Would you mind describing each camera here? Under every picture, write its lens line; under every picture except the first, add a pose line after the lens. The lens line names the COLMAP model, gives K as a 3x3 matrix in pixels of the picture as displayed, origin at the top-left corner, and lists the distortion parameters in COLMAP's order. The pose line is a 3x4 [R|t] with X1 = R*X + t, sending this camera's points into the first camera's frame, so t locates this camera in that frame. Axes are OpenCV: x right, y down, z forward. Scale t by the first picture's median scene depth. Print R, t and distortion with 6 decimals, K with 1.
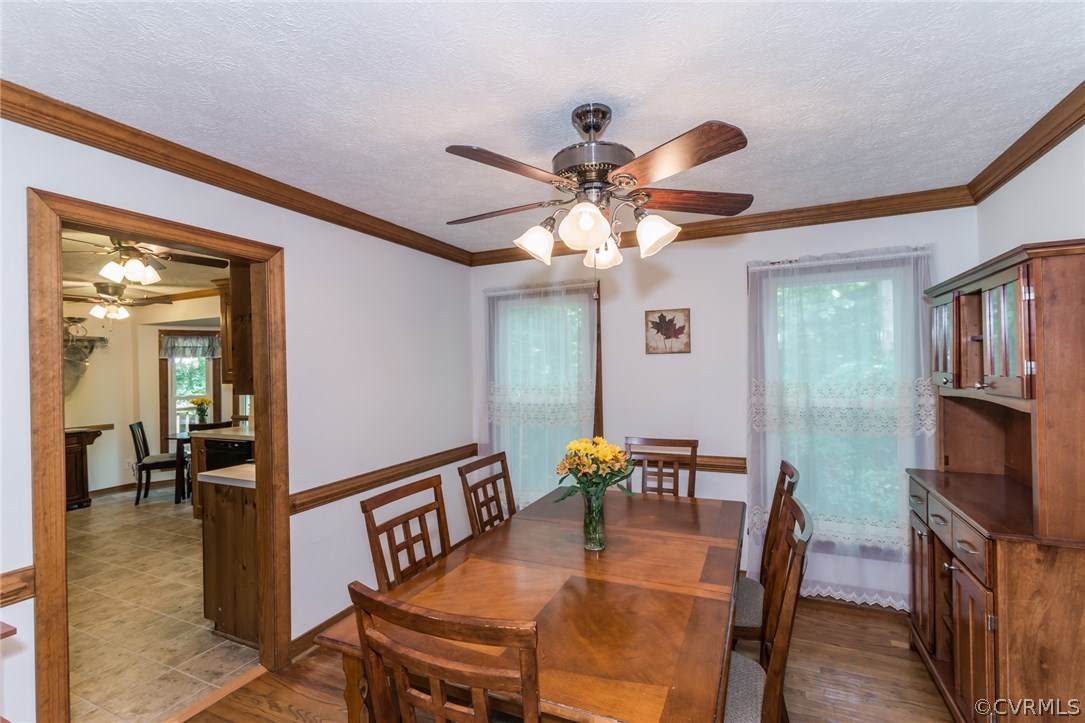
lens RADIAL K [[488.2, 0, 545.6], [0, 488.2, 363.1], [0, 0, 1]] dist [-0.002495, -0.000737]
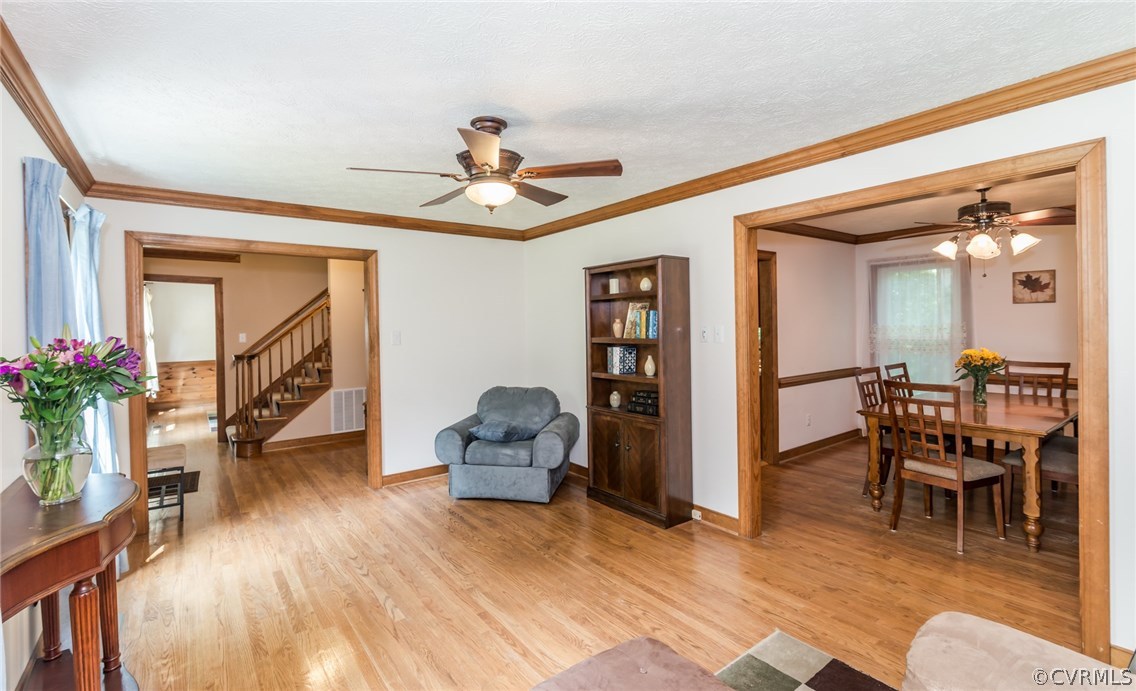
lens RADIAL K [[508.3, 0, 575.9], [0, 508.3, 327.9], [0, 0, 1]] dist [0.001813, 0.000326]
pose [[0.880919, 0.007957, -0.473200, -0.211609], [0.002319, 0.999774, 0.021129, 0.017762], [0.473261, -0.019710, 0.880702, -0.898428]]
